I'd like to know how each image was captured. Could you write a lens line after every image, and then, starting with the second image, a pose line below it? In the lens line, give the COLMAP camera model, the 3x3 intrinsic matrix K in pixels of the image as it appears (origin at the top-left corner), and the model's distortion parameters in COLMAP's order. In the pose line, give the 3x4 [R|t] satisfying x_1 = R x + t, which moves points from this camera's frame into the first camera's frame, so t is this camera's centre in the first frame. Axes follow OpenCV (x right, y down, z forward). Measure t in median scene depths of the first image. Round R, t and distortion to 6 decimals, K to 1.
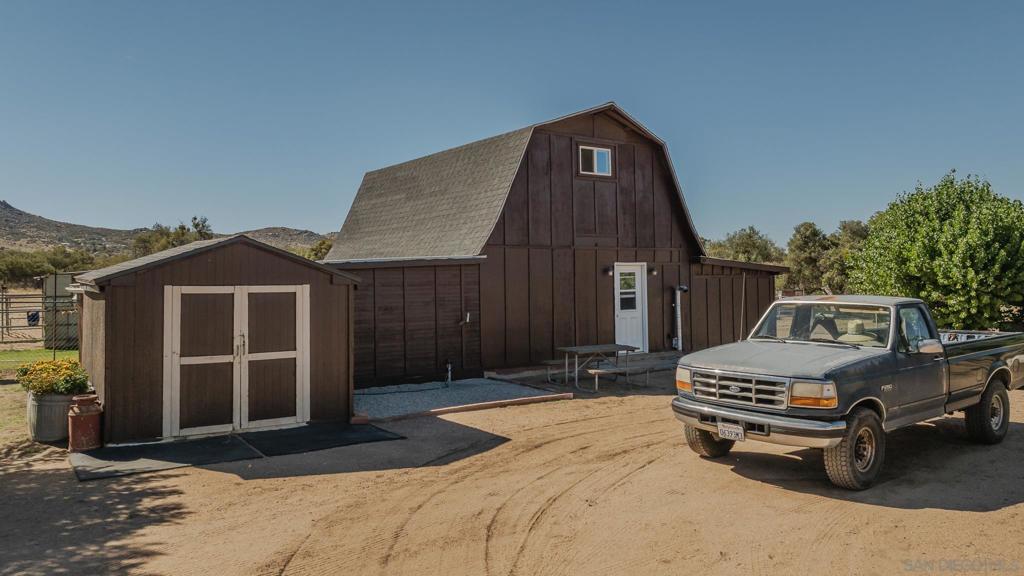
lens RADIAL K [[759.2, 0, 516.4], [0, 759.2, 265.3], [0, 0, 1]] dist [-0.036147, 0.067457]
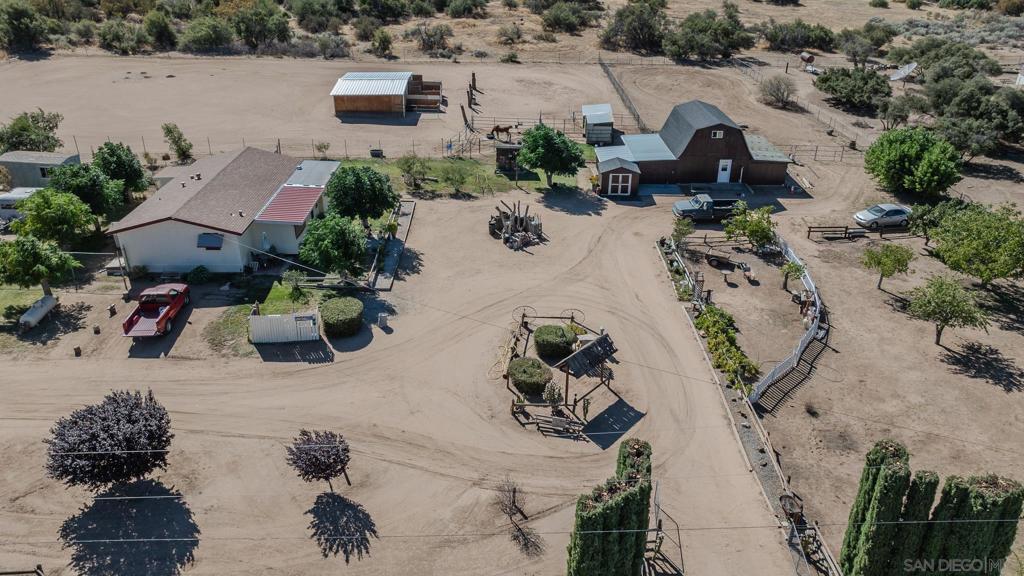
lens RADIAL K [[730.5, 0, 512.1], [0, 730.5, 252.2], [0, 0, 1]] dist [-0.044920, 0.075070]
pose [[0.822919, 0.260299, -0.505024, 1.526499], [-0.009122, 0.894816, 0.446342, -1.495285], [0.568086, -0.362697, 0.738735, -3.045182]]
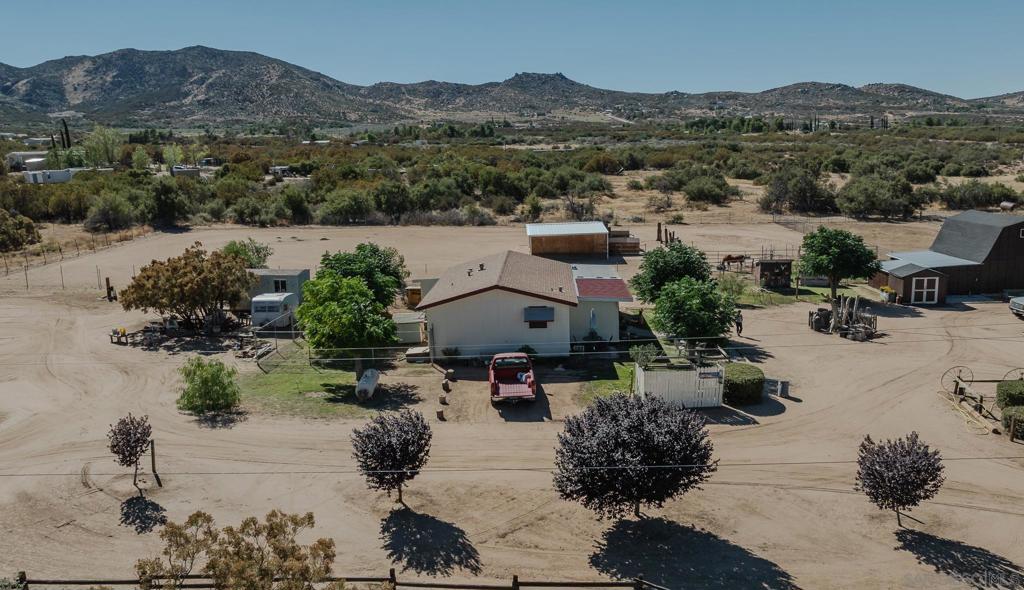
lens RADIAL K [[807.9, 0, 516.3], [0, 807.9, 292.7], [0, 0, 1]] dist [-0.037935, 0.061152]
pose [[0.801294, 0.095654, -0.590574, 0.501233], [0.029259, 0.979689, 0.198378, -0.781385], [0.597554, -0.176239, 0.782220, -3.780633]]
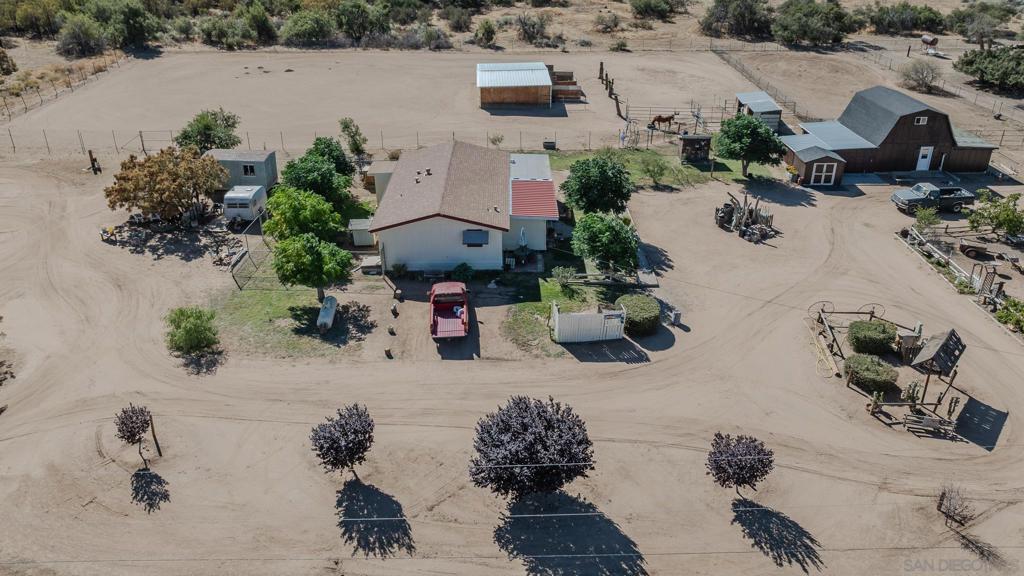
lens RADIAL K [[745.4, 0, 497.3], [0, 745.4, 237.2], [0, 0, 1]] dist [-0.036637, 0.055217]
pose [[0.813611, 0.244232, -0.527625, 0.565384], [0.012727, 0.899794, 0.436130, -1.484988], [0.581271, -0.361555, 0.728973, -3.672531]]
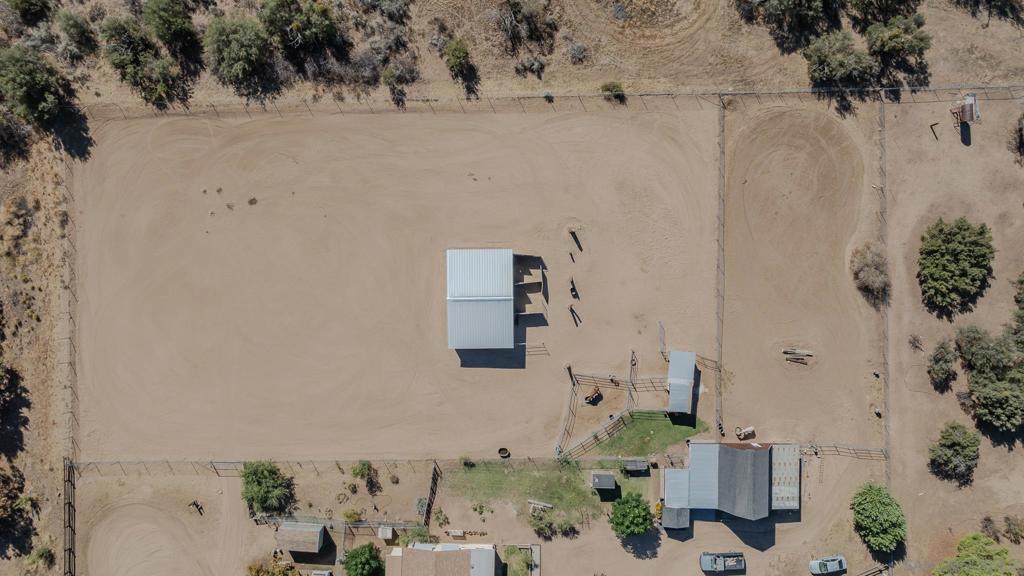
lens RADIAL K [[759.2, 0, 516.4], [0, 759.2, 265.3], [0, 0, 1]] dist [-0.036147, 0.067457]
pose [[0.804907, 0.593042, 0.020644, -2.938675], [-0.012351, -0.018039, 0.999761, -6.706786], [0.593273, -0.804969, -0.007195, 1.794081]]
